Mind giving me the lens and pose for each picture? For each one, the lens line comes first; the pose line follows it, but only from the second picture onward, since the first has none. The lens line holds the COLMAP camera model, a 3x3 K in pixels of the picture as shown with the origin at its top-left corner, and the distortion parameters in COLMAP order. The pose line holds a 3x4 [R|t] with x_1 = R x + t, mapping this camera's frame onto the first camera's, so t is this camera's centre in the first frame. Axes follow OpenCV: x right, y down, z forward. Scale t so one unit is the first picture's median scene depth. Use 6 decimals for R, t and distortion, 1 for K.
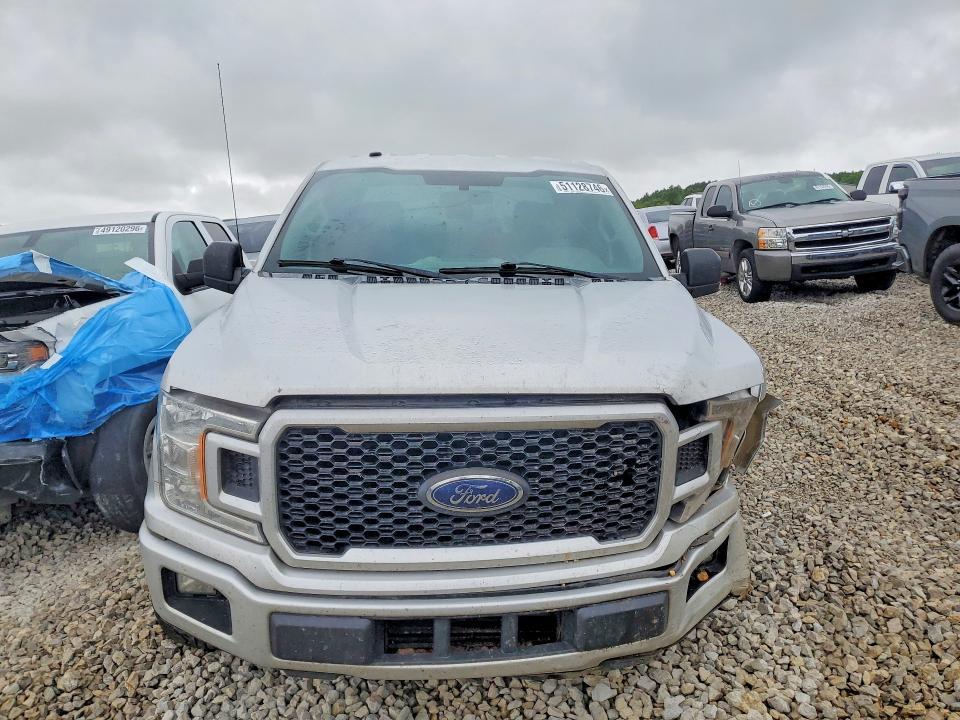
lens RADIAL K [[690.8, 0, 480.0], [0, 690.8, 360.0], [0, 0, 1]] dist [0.037315, -0.002509]
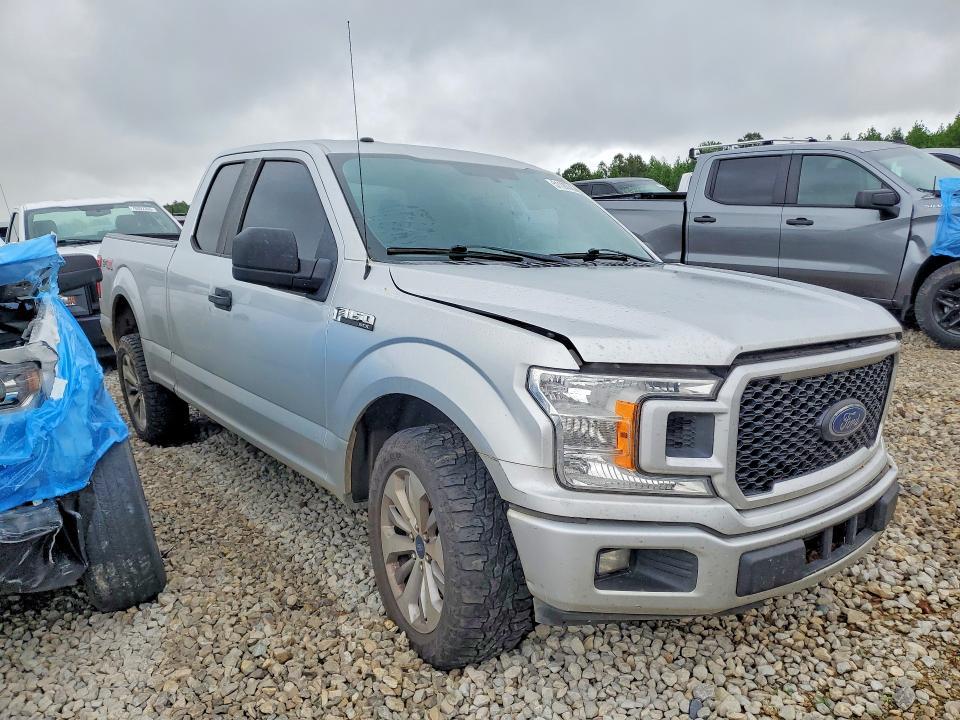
lens RADIAL K [[715.1, 0, 480.0], [0, 715.1, 360.0], [0, 0, 1]] dist [0.034991, -0.001581]
pose [[0.833576, -0.081467, 0.546364, -1.195463], [0.093022, 0.995643, 0.006537, 0.015885], [-0.544516, 0.045375, 0.837522, 0.259131]]
